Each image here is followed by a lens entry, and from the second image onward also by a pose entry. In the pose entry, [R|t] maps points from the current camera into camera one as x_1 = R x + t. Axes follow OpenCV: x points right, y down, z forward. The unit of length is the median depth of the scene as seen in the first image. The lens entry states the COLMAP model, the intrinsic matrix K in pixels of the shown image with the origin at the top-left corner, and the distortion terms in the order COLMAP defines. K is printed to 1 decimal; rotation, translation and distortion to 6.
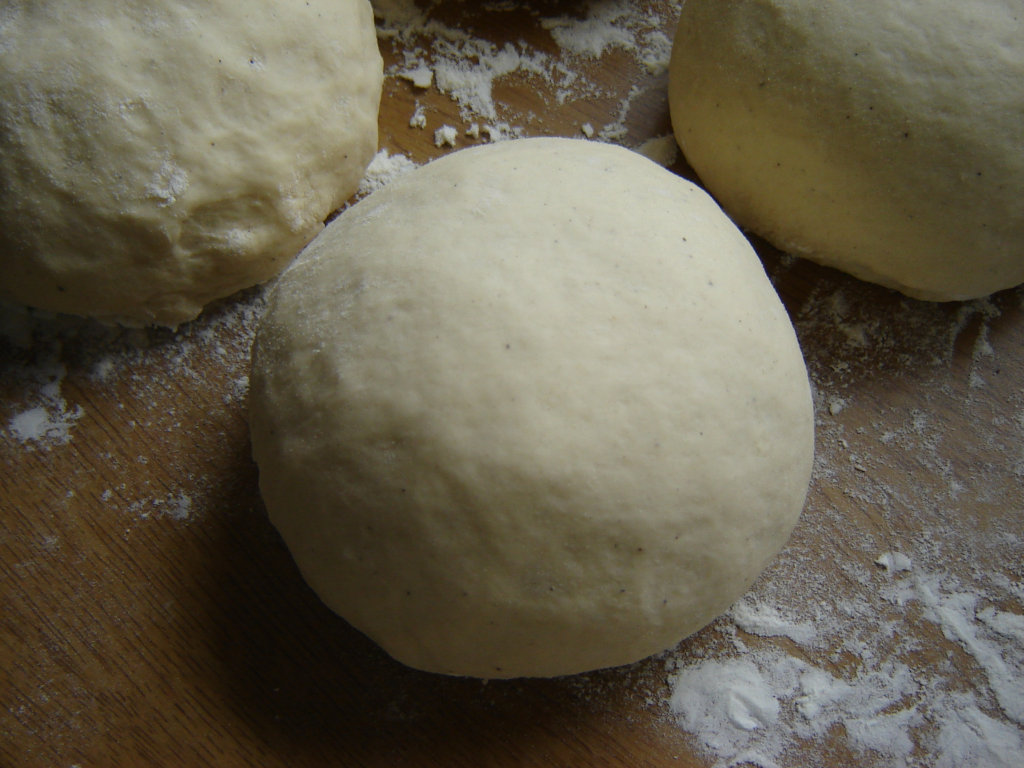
lens RADIAL K [[1141.1, 0, 516.0], [0, 1141.1, 379.9], [0, 0, 1]] dist [-0.136213, 0.000000]
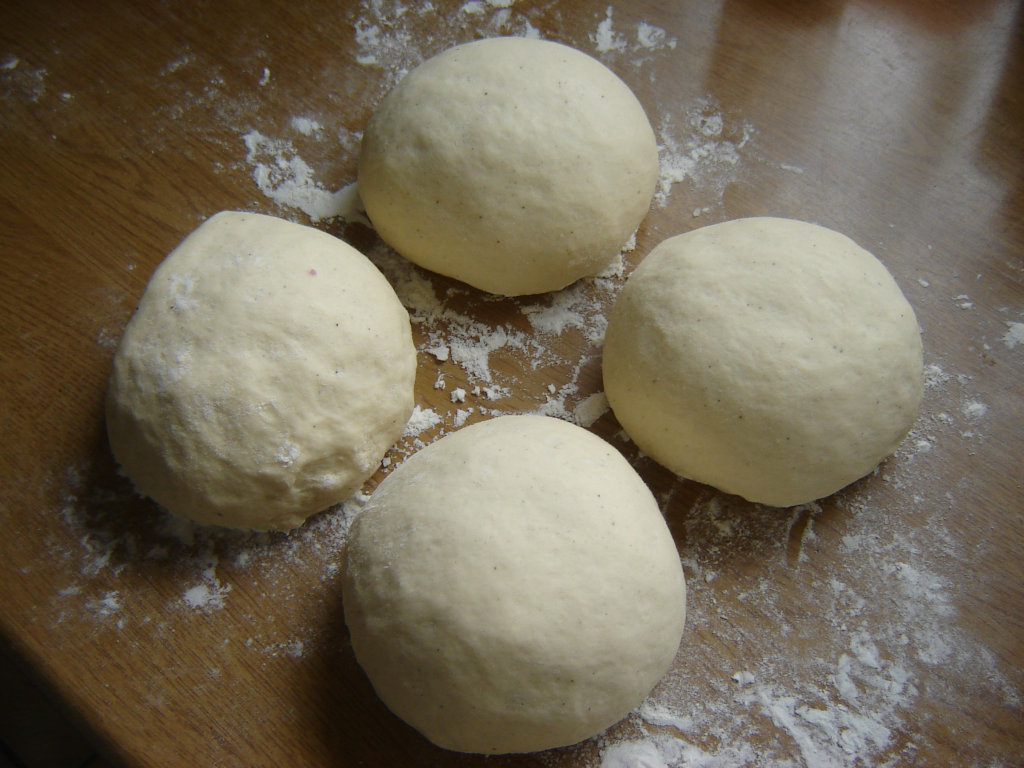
lens RADIAL K [[1141.1, 0, 515.5], [0, 1141.1, 385.7], [0, 0, 1]] dist [-0.136213, 0.000000]
pose [[0.999736, -0.018148, -0.014079, 0.045000], [0.017457, 0.998707, -0.047739, -0.188424], [0.014927, 0.047480, 0.998761, -0.646355]]
